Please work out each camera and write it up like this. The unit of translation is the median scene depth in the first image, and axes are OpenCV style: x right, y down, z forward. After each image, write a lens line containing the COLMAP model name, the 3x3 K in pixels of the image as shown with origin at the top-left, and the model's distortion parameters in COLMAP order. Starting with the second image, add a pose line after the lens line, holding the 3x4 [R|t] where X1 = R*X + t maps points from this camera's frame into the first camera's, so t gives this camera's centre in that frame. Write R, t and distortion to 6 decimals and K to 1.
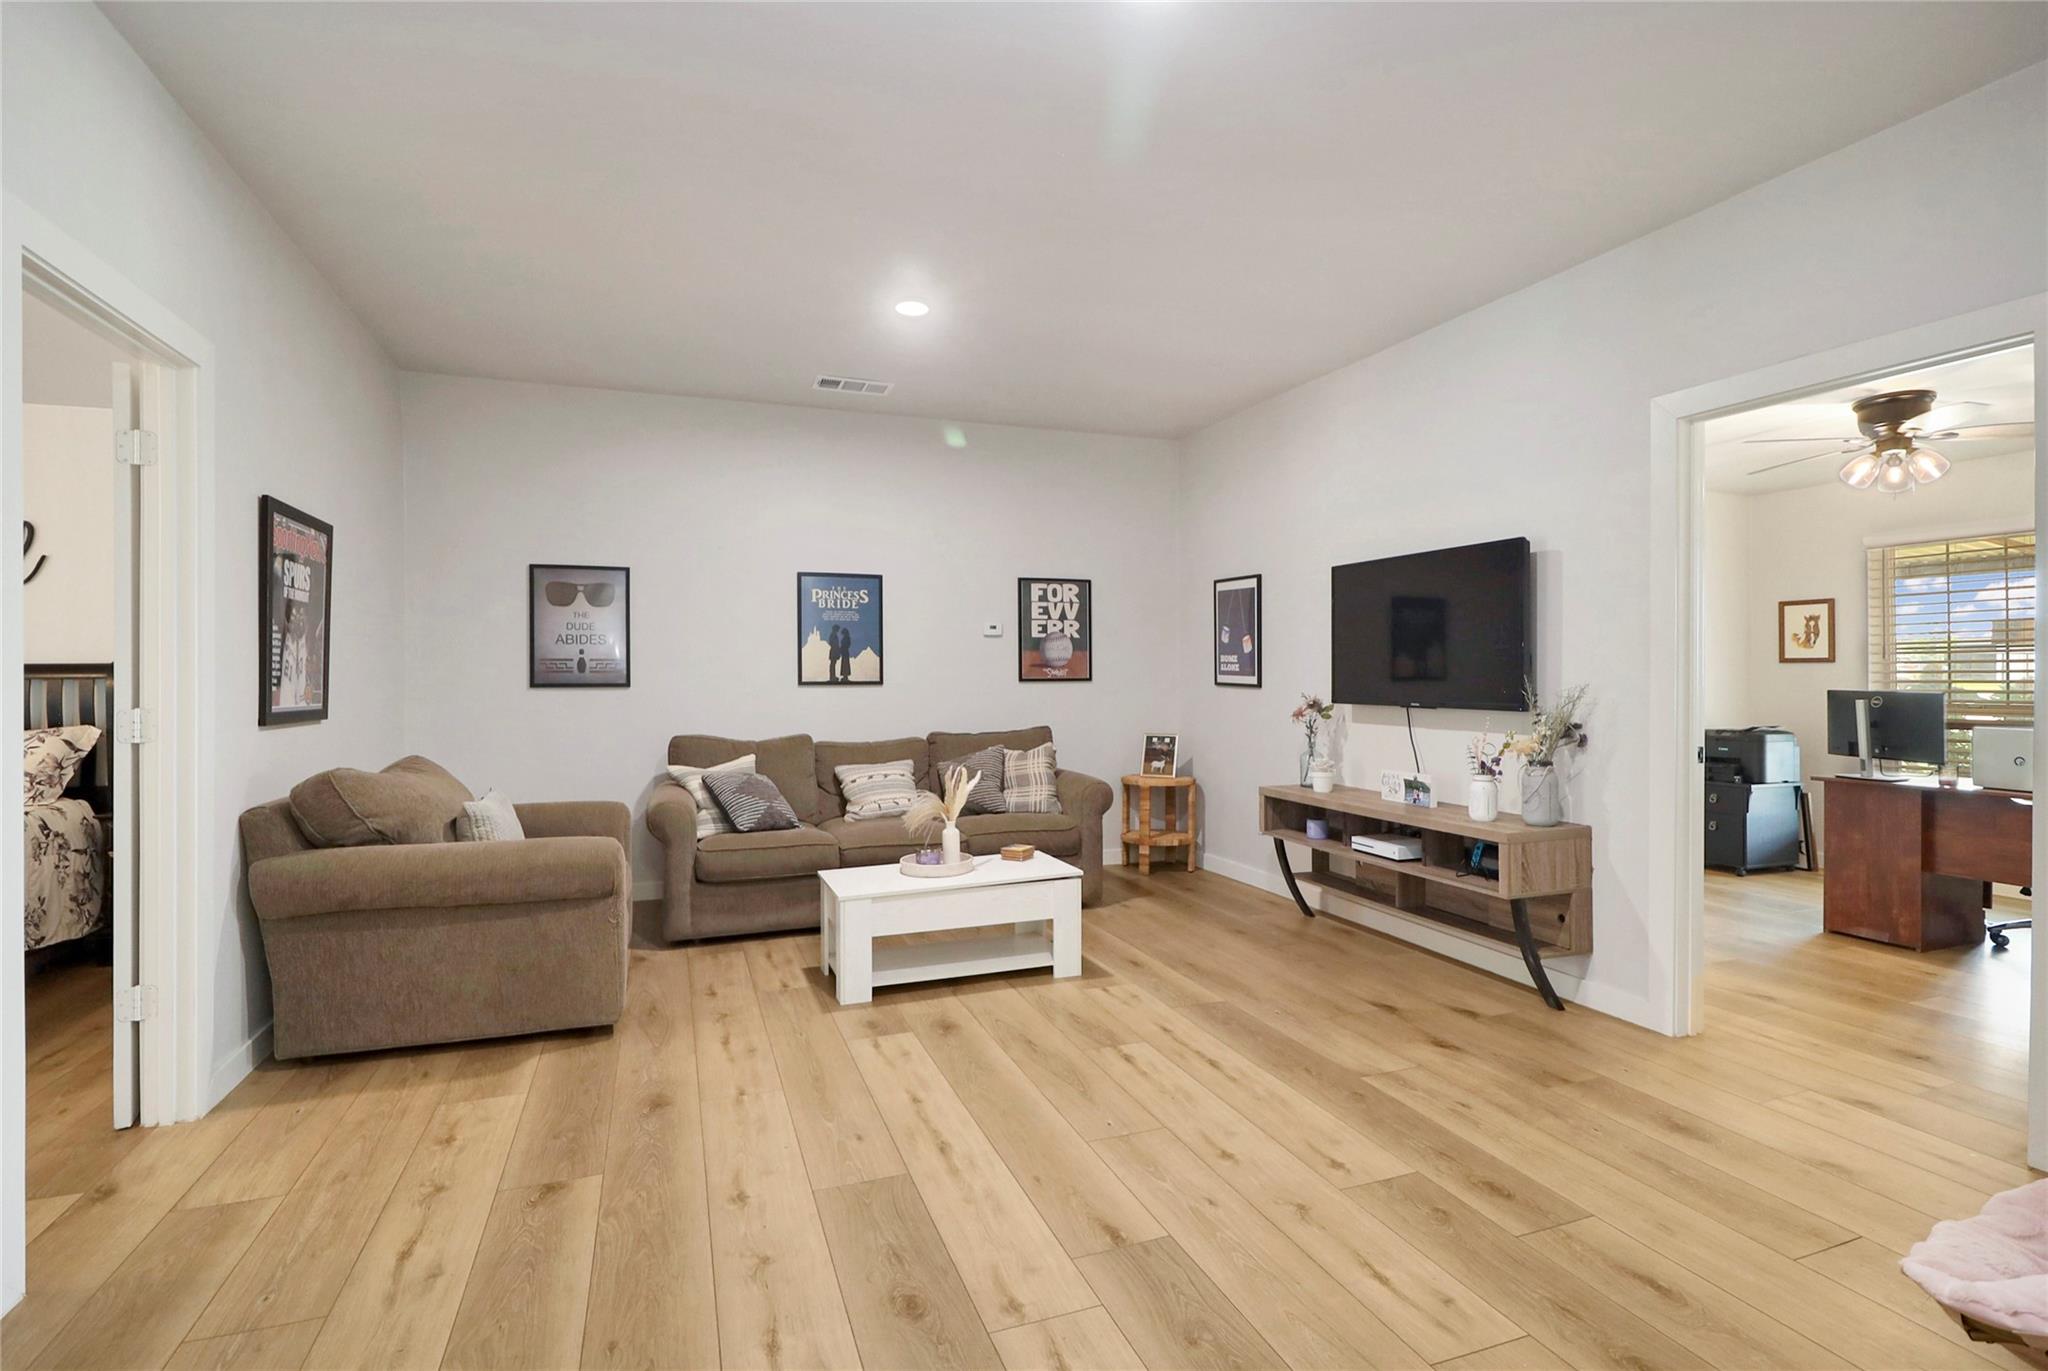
lens RADIAL K [[973.7, 0, 1031.1], [0, 973.7, 679.3], [0, 0, 1]] dist [-0.006539, -0.000182]
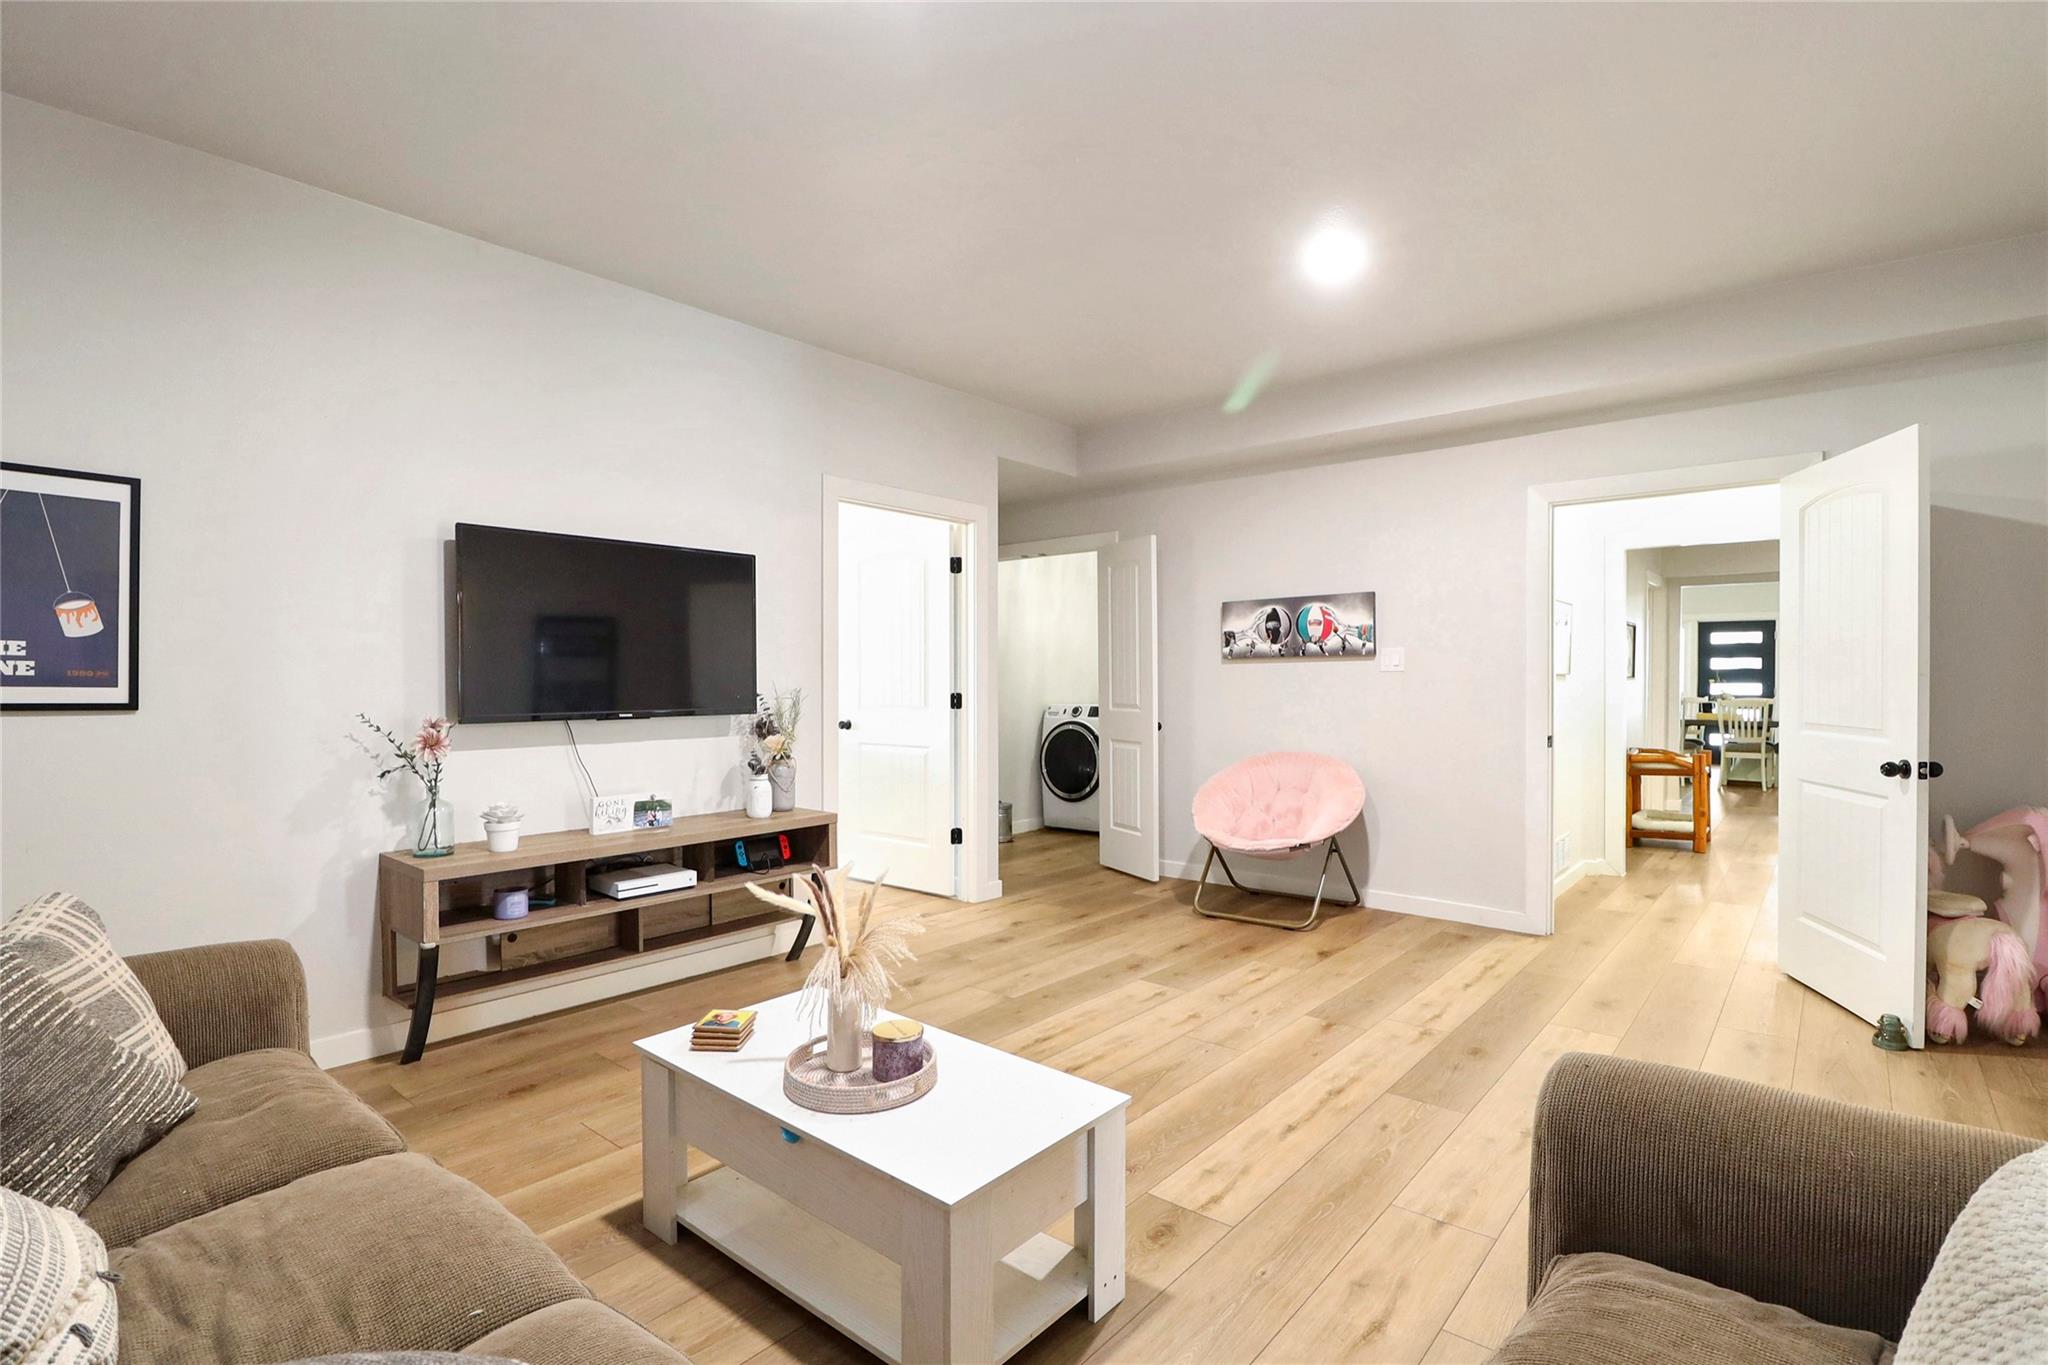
lens RADIAL K [[973.7, 0, 1035.0], [0, 973.7, 680.7], [0, 0, 1]] dist [-0.006539, -0.000182]
pose [[-0.491545, -0.002796, 0.870848, -0.803997], [0.004701, 0.999972, 0.005863, -0.013059], [-0.870840, 0.006976, -0.491518, 1.642901]]
